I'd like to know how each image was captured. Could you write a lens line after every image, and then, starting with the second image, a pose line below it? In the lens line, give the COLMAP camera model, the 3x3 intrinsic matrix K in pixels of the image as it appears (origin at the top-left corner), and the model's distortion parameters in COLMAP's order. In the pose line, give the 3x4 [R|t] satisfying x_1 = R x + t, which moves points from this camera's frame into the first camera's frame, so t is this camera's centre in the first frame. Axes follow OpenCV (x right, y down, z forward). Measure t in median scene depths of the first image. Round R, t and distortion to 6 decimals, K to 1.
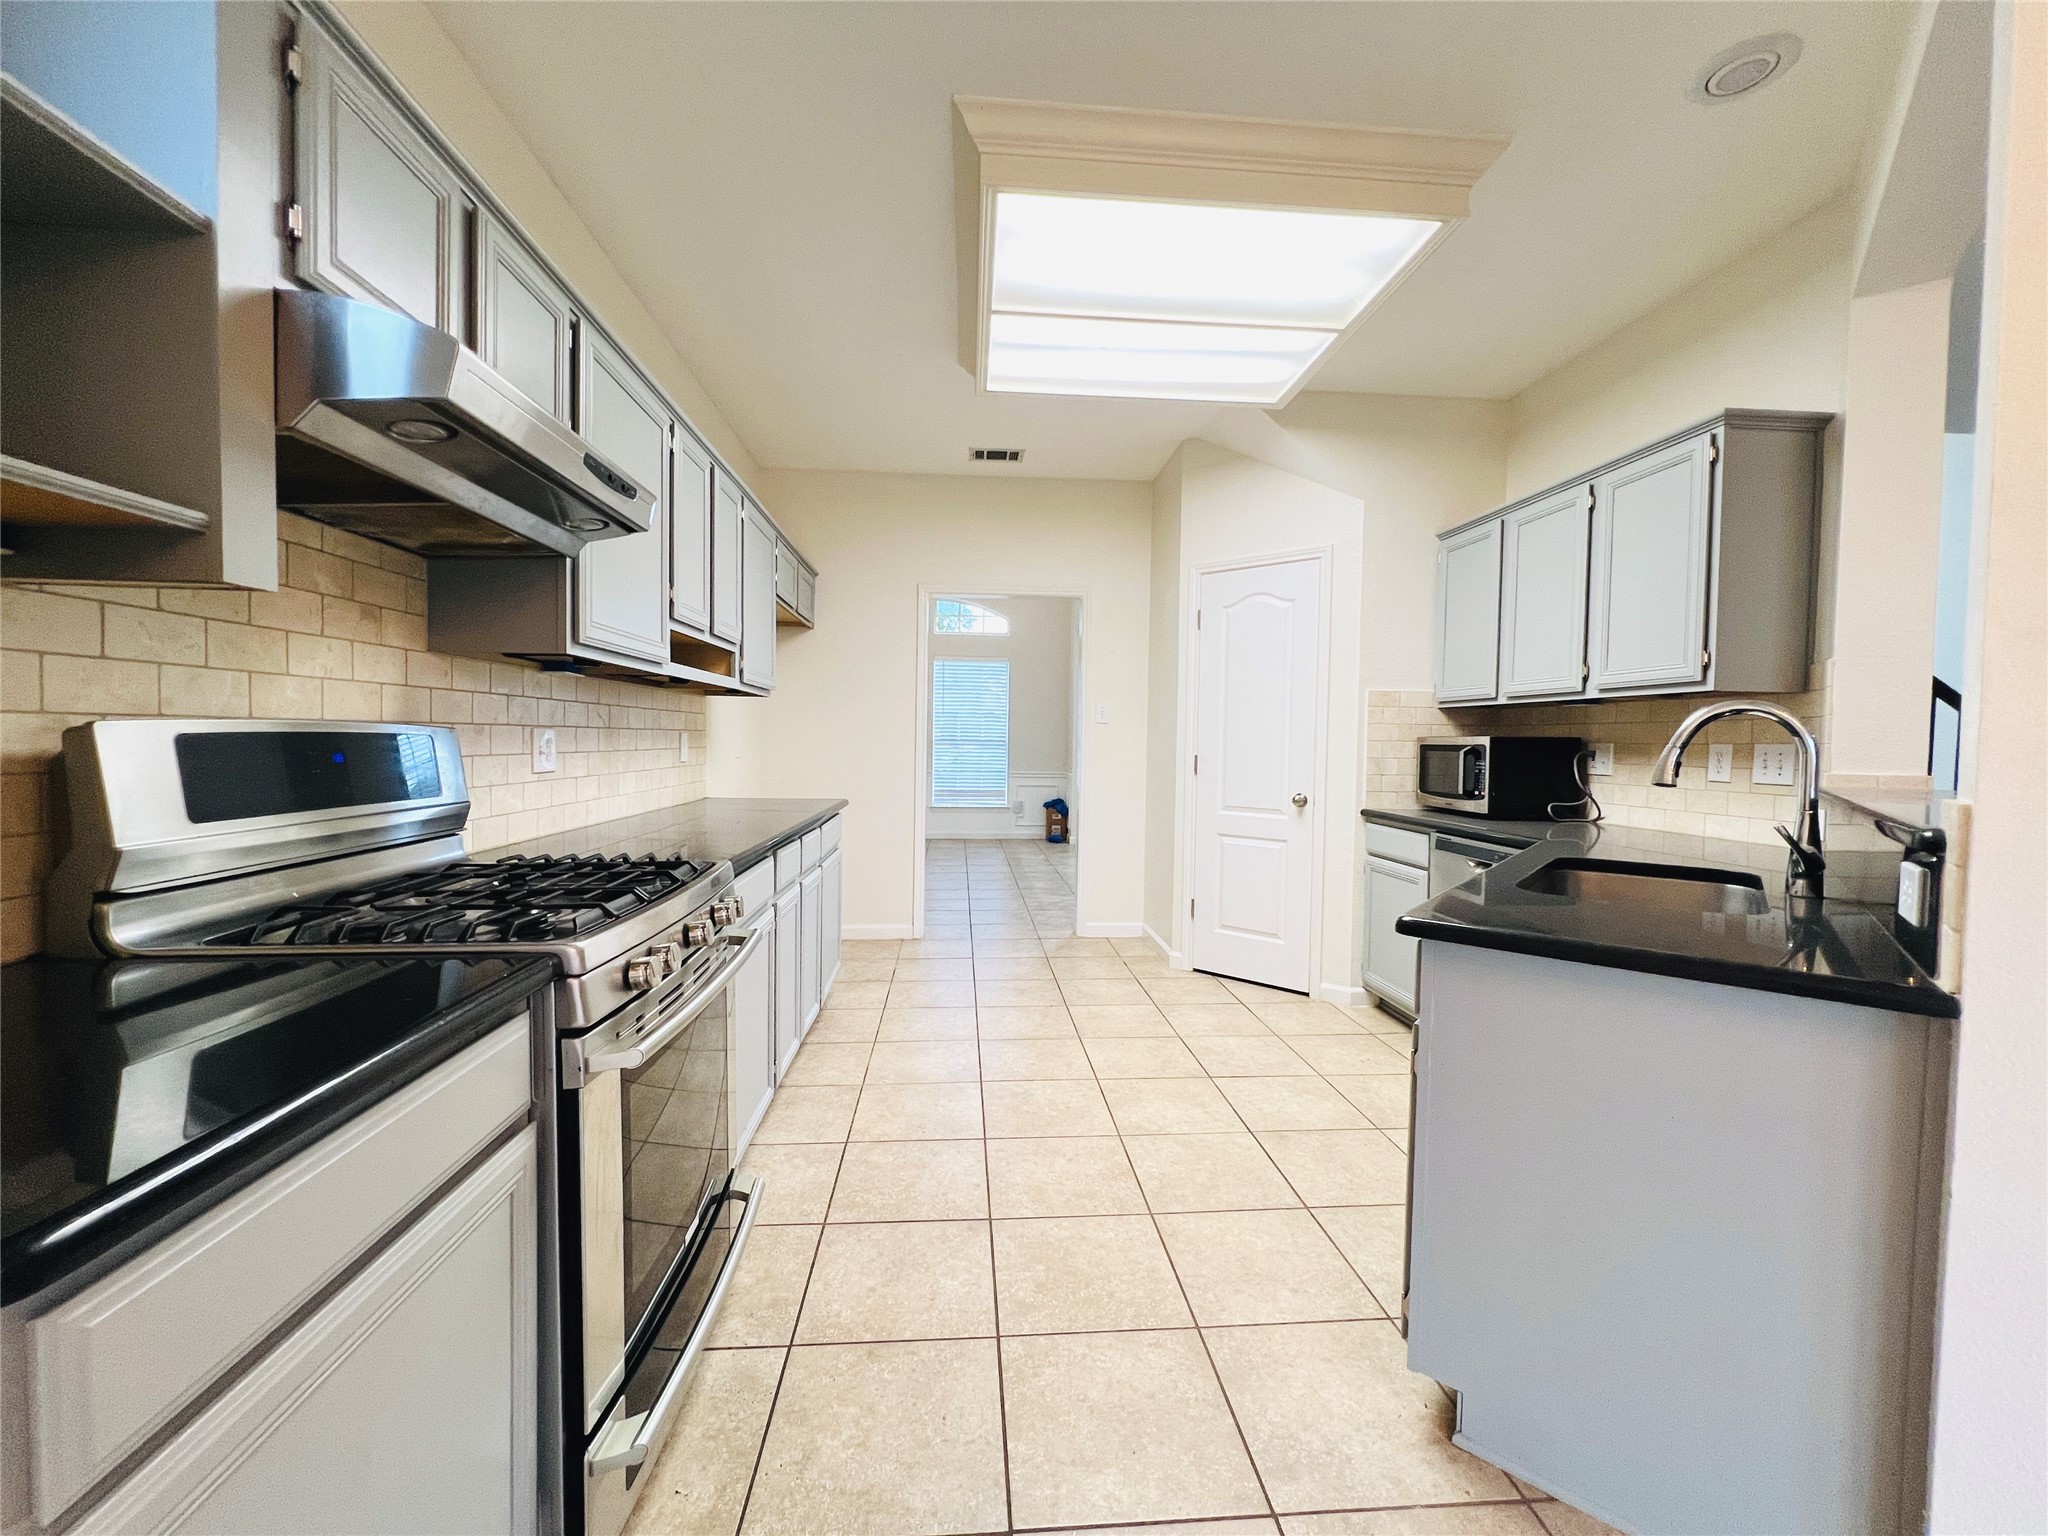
lens RADIAL K [[817.5, 0, 1026.5], [0, 817.5, 766.3], [0, 0, 1]] dist [-0.000317, 0.000445]
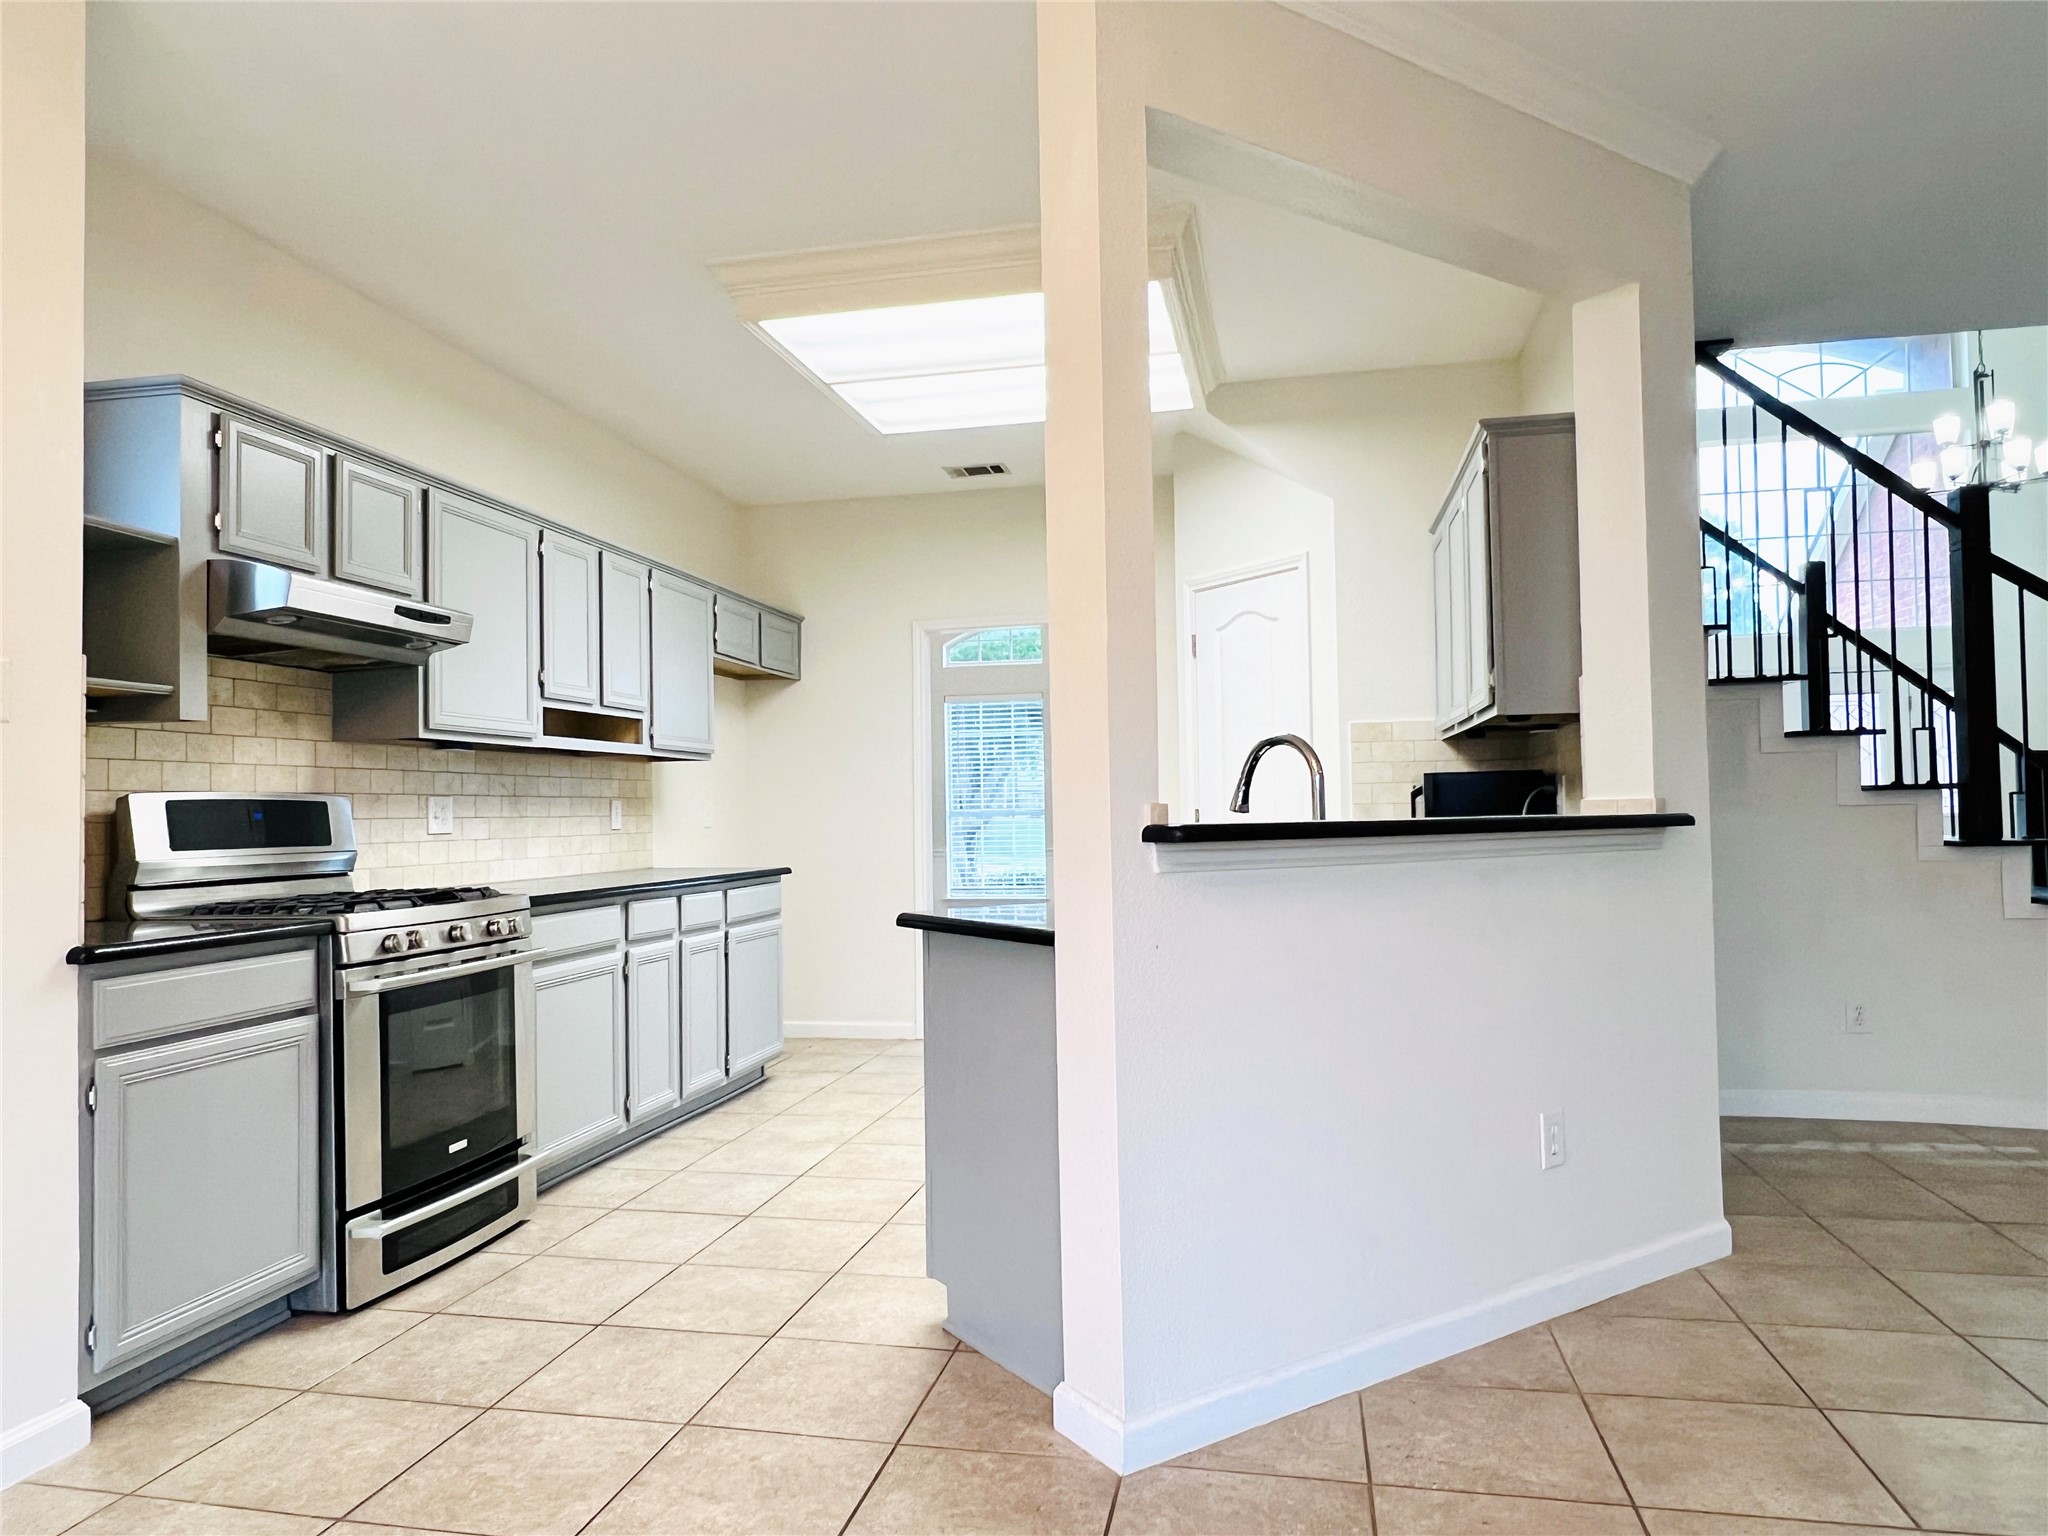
lens RADIAL K [[1320.9, 0, 1013.7], [0, 1320.9, 775.9], [0, 0, 1]] dist [0.009435, -0.000850]
pose [[0.956856, -0.038107, -0.288051, 0.992561], [0.020359, 0.997719, -0.064360, 0.083200], [0.289847, 0.055719, 0.955450, -0.780792]]
